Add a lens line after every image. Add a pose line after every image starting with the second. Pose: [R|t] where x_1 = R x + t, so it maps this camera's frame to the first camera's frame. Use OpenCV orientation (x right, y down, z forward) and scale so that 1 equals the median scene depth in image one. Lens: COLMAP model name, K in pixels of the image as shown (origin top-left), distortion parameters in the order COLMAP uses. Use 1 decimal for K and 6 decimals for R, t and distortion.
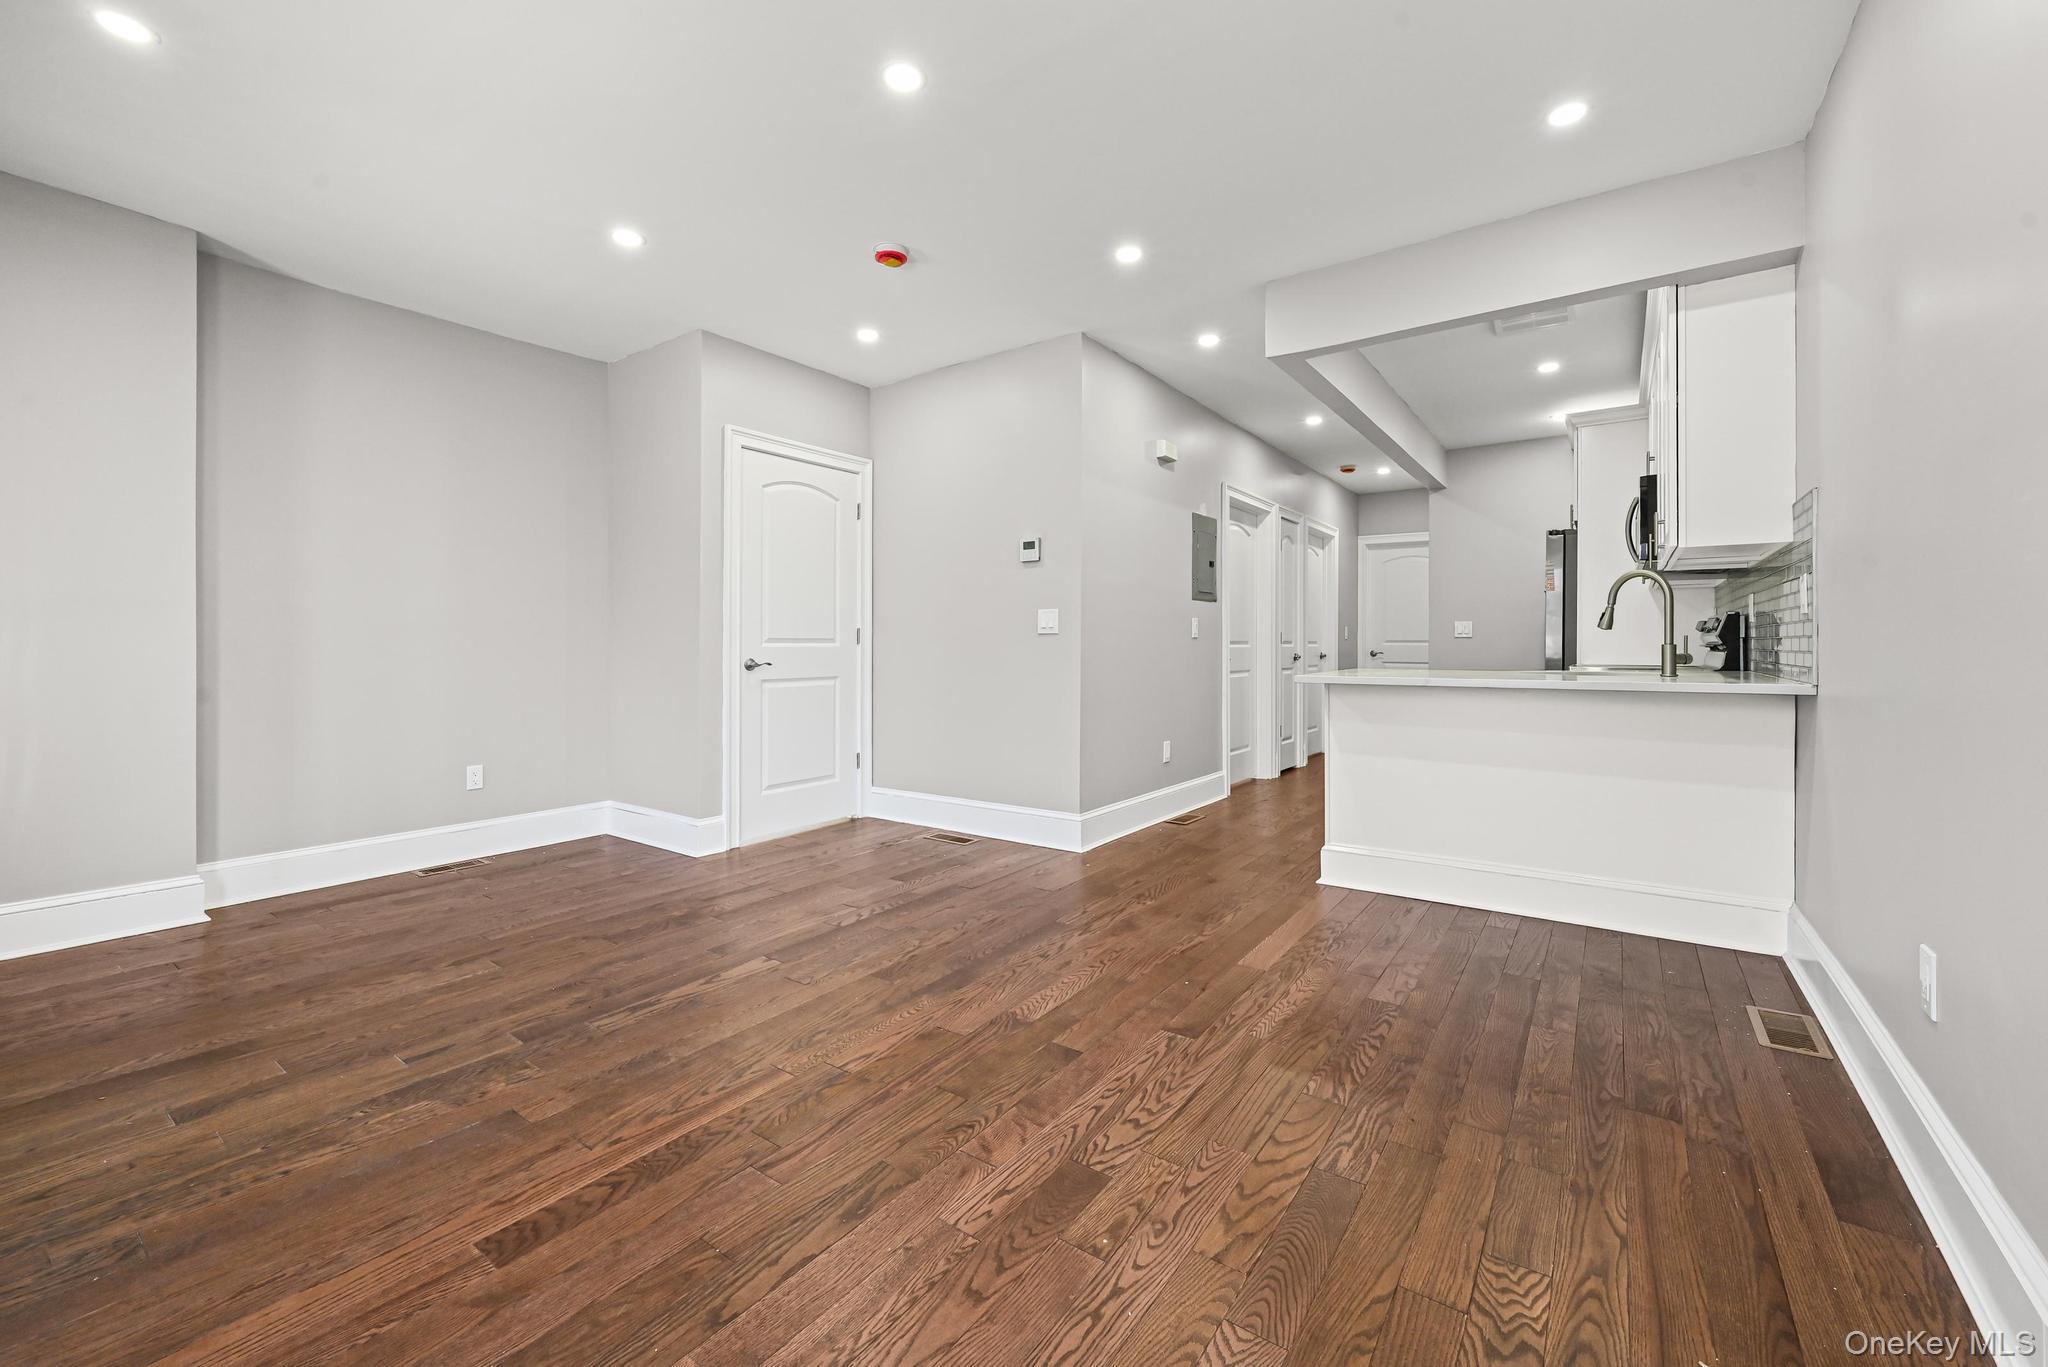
lens RADIAL K [[837.6, 0, 1026.2], [0, 837.6, 643.4], [0, 0, 1]] dist [-0.001082, -0.000171]
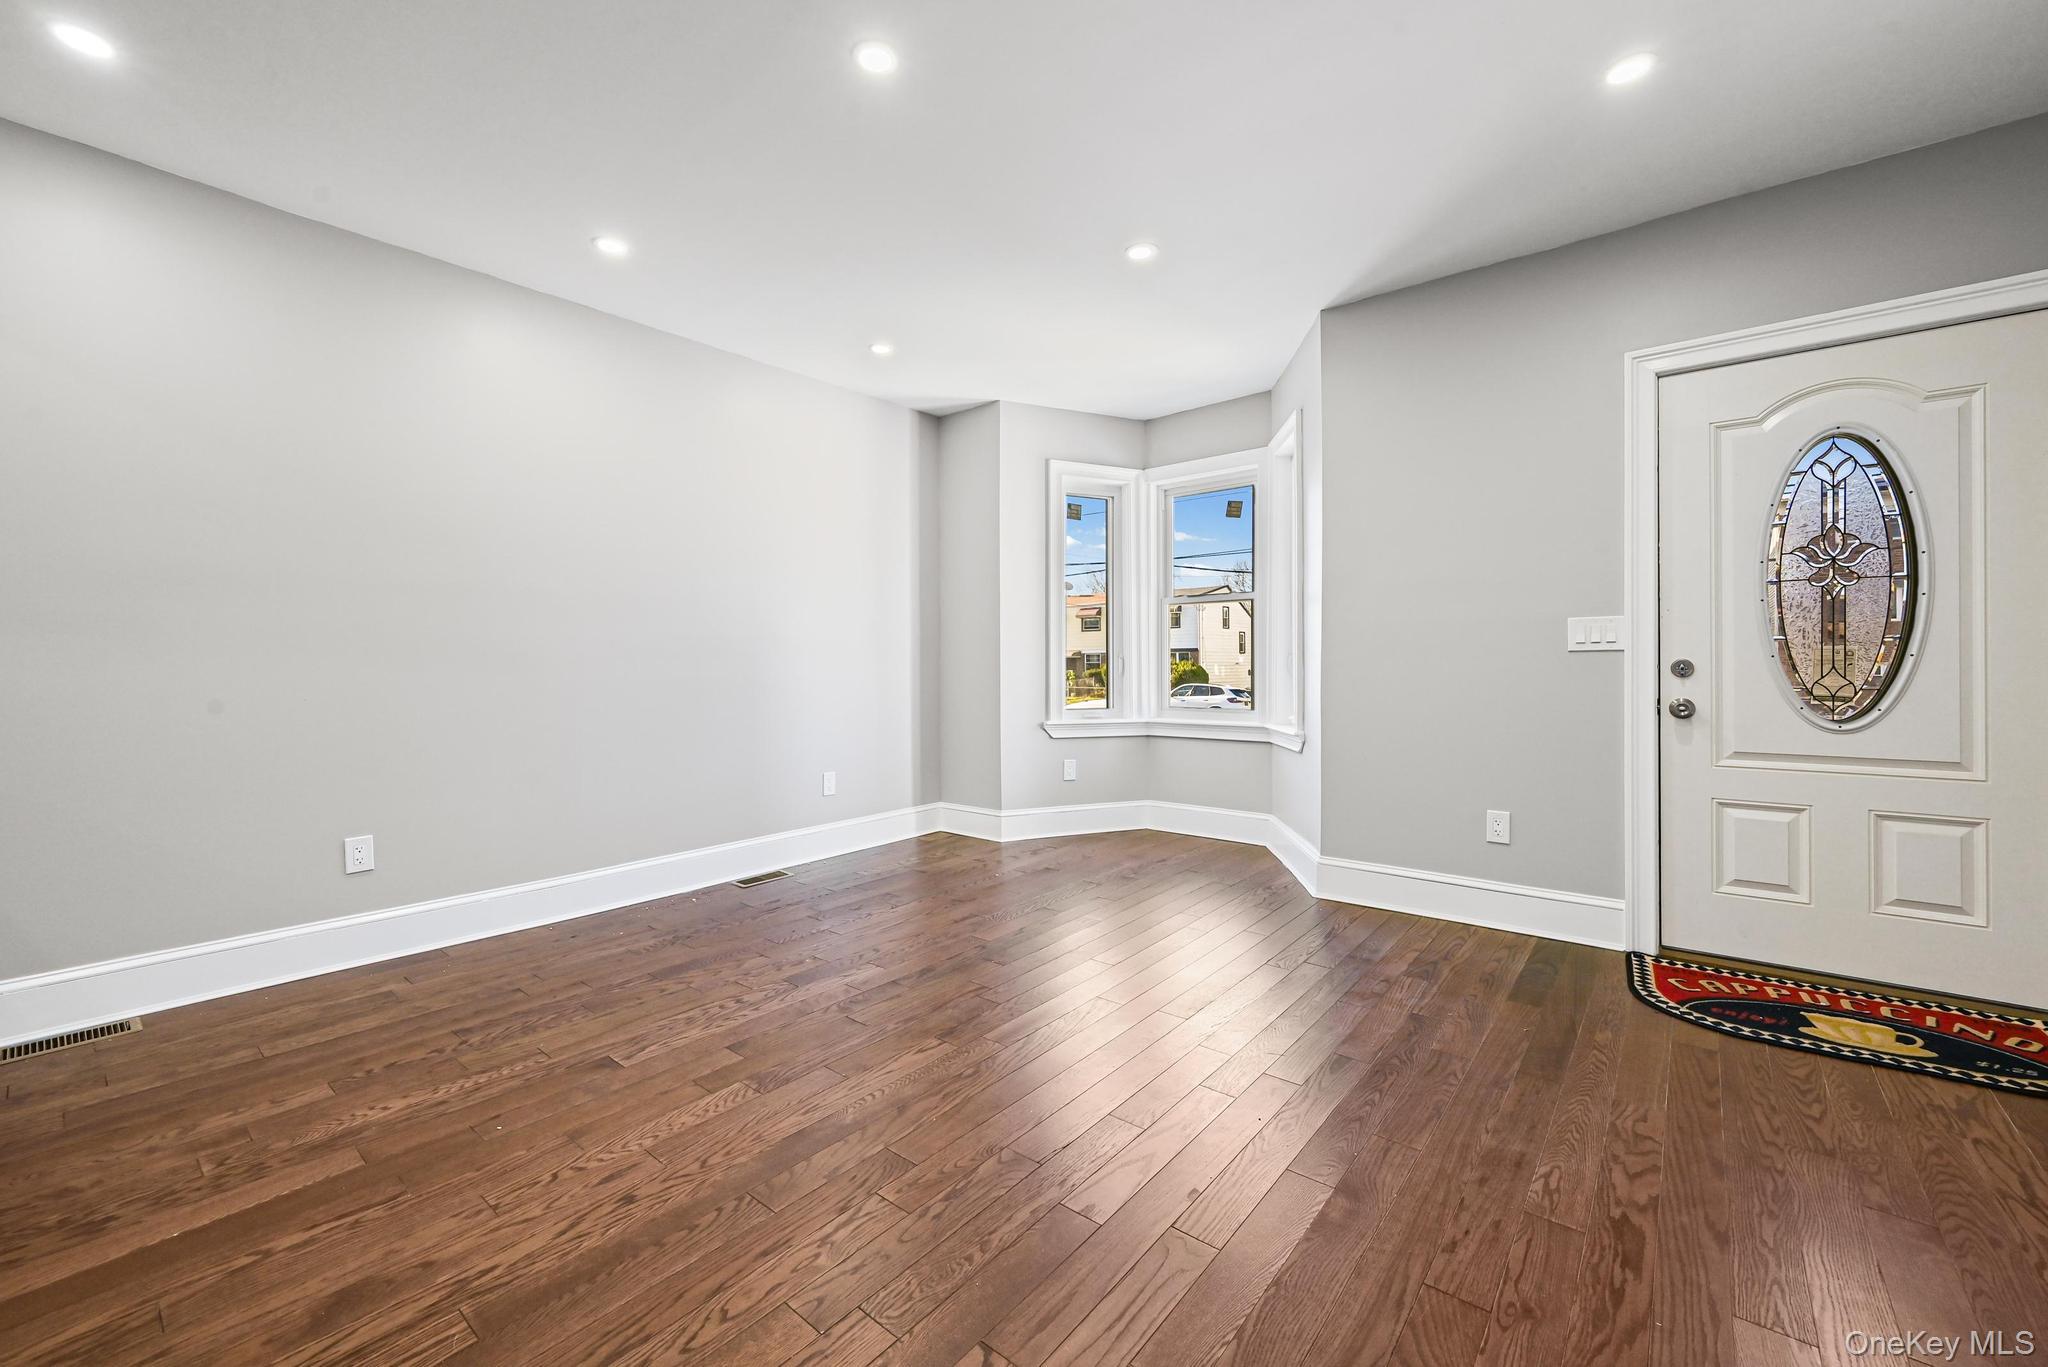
lens RADIAL K [[837.6, 0, 1020.2], [0, 837.6, 683.4], [0, 0, 1]] dist [-0.001082, -0.000171]
pose [[-0.997567, 0.003687, 0.069611, -0.368010], [0.005038, 0.999802, 0.019251, -0.004345], [-0.069526, 0.019555, -0.997388, 1.922927]]
